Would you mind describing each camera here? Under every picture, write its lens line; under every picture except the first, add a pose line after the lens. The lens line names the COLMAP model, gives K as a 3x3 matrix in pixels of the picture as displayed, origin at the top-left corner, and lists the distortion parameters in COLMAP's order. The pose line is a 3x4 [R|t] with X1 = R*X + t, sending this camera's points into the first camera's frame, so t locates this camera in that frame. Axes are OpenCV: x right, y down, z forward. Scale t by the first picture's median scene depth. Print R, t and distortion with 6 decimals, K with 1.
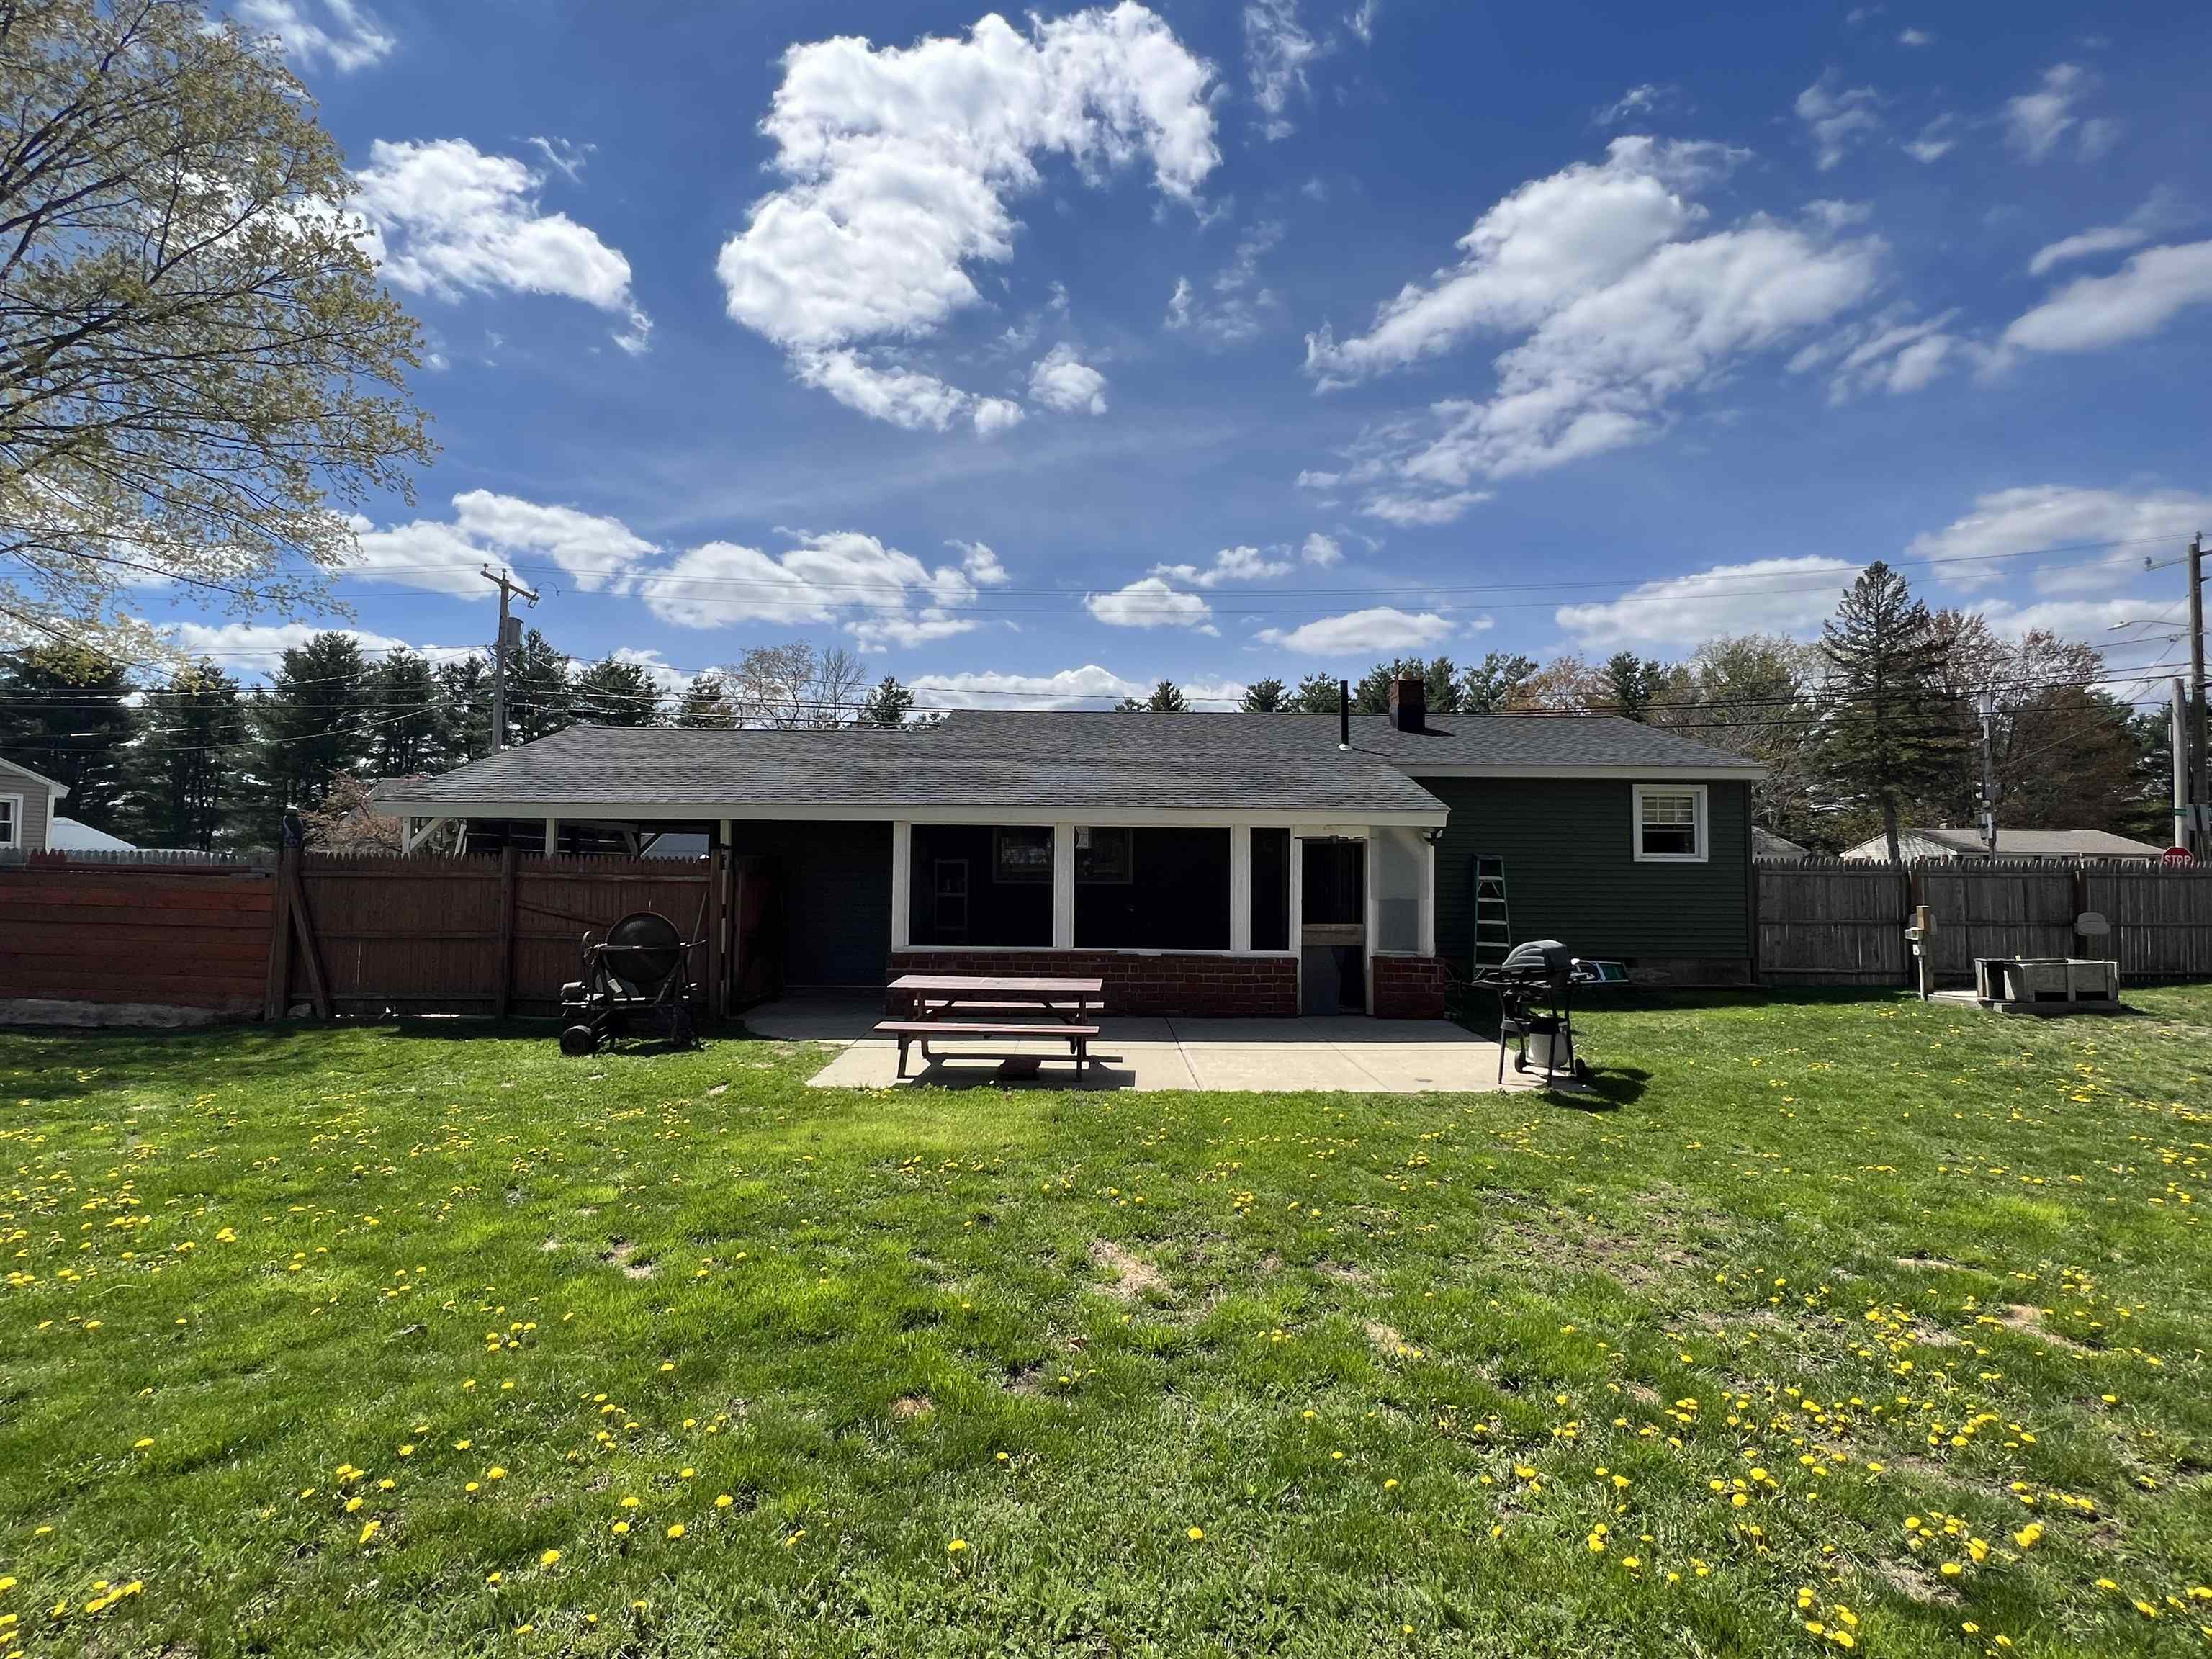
lens RADIAL K [[1044.5, 0, 1107.5], [0, 1044.5, 793.8], [0, 0, 1]] dist [0.001276, 0.000880]
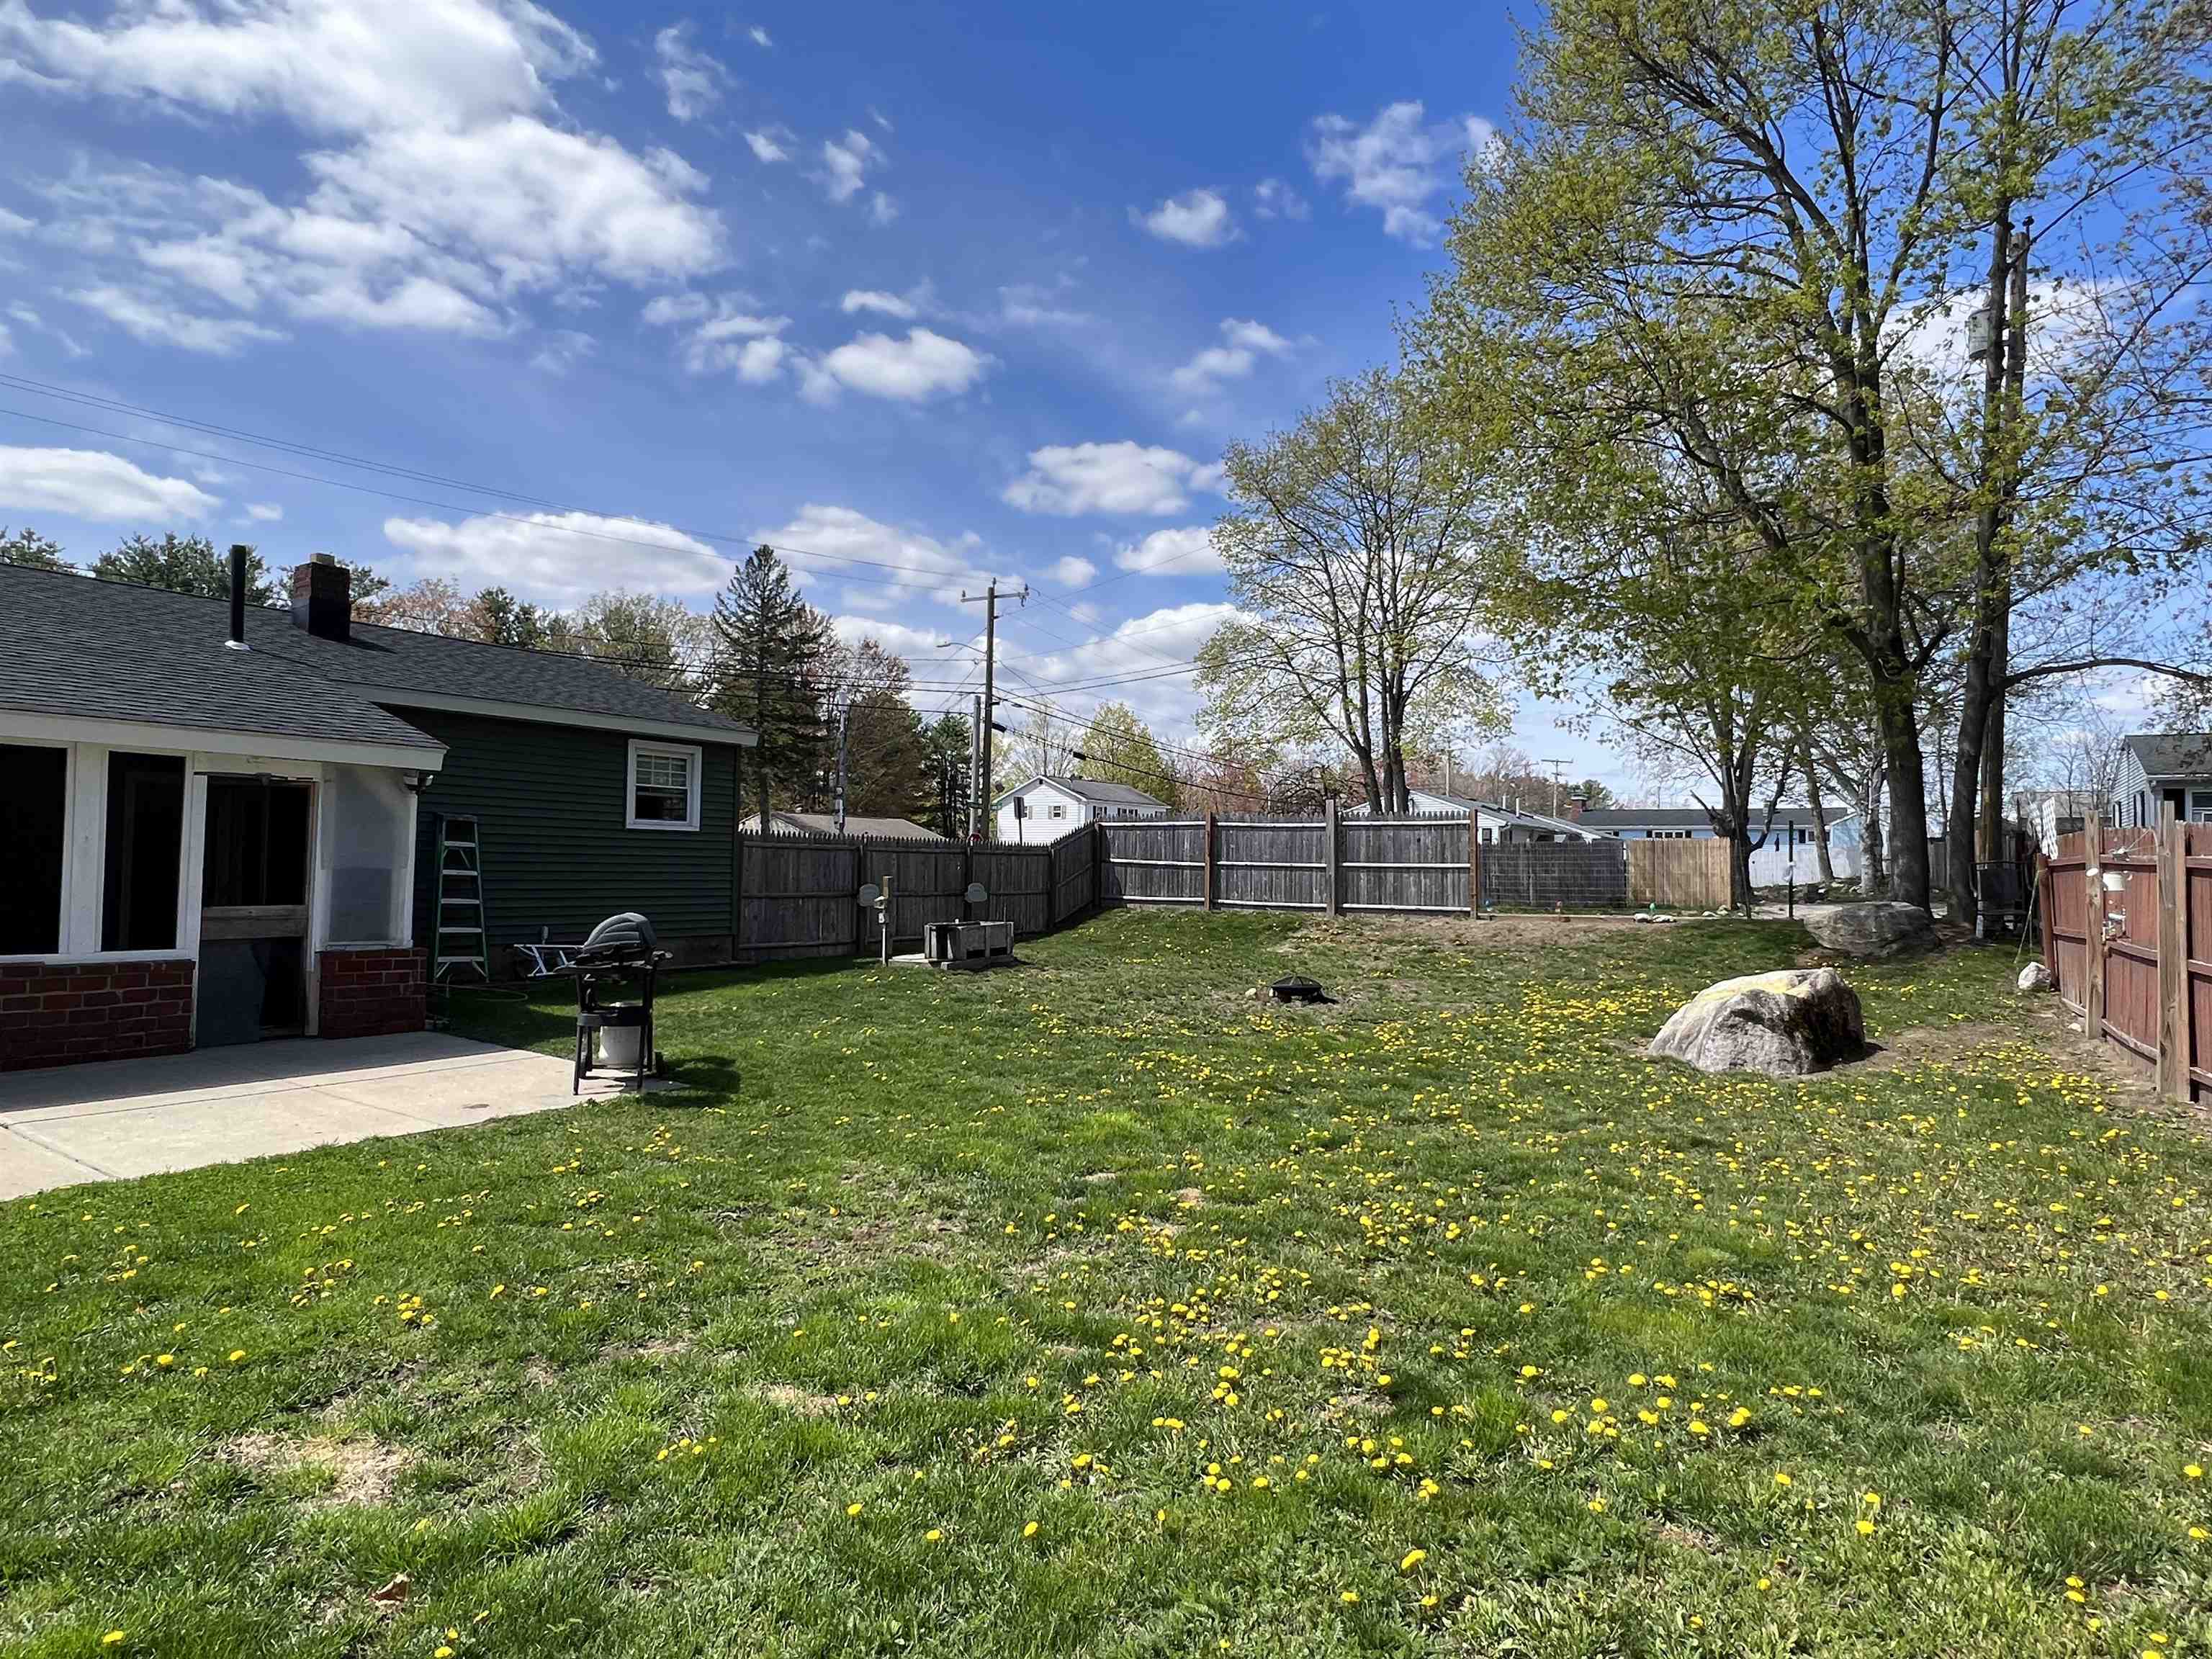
lens RADIAL K [[1234.2, 0, 1106.0], [0, 1234.2, 829.5], [0, 0, 1]] dist [0.025403, -0.023106]
pose [[0.568332, 0.029681, 0.822264, -0.126459], [-0.073354, 0.997198, 0.014705, 0.024856], [-0.819523, -0.068674, 0.568917, 0.110513]]
